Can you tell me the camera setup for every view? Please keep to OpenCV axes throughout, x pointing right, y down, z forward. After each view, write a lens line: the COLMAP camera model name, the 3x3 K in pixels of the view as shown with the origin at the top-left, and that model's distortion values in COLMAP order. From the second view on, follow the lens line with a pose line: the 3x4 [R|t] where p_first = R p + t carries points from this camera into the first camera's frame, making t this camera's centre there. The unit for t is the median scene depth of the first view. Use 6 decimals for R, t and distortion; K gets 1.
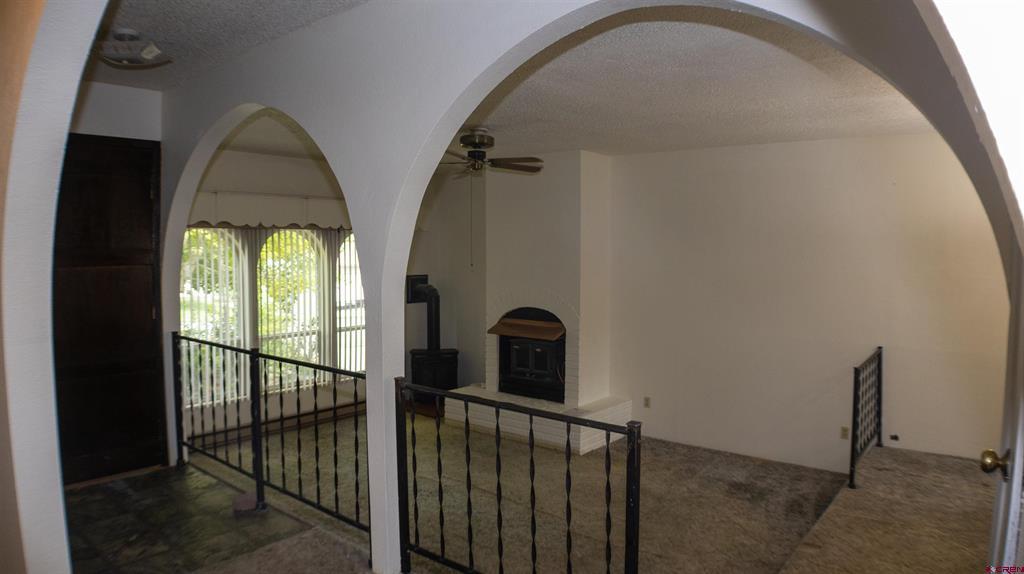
lens RADIAL K [[654.0, 0, 512.0], [0, 654.0, 287.0], [0, 0, 1]] dist [-0.162526, 0.029315]
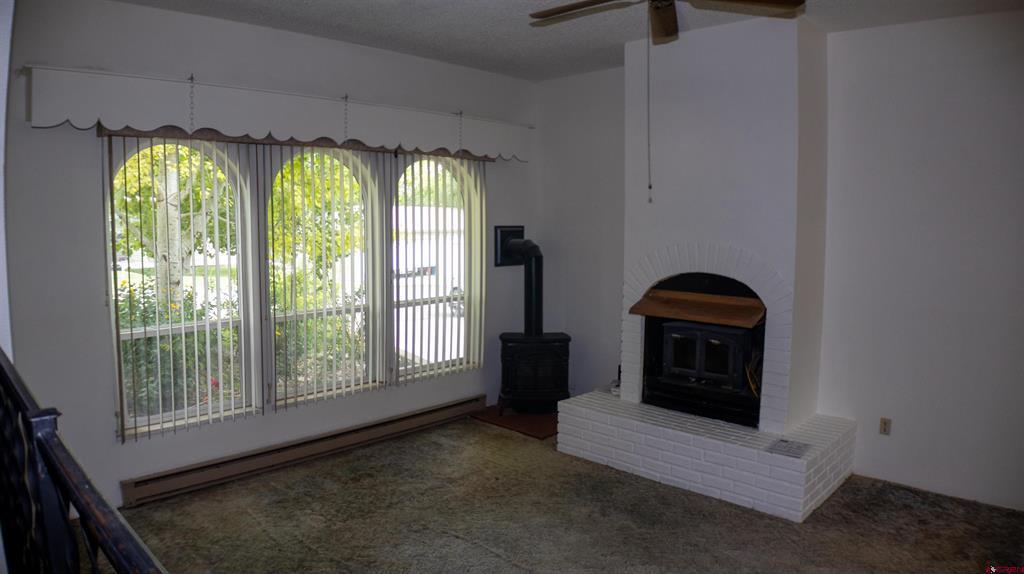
lens RADIAL K [[654.0, 0, 512.0], [0, 654.0, 287.0], [0, 0, 1]] dist [-0.162526, 0.029315]
pose [[0.995647, 0.009554, -0.092714, -0.090322], [-0.005154, 0.998854, 0.047578, 0.015905], [0.093063, -0.046893, 0.994555, 0.357542]]
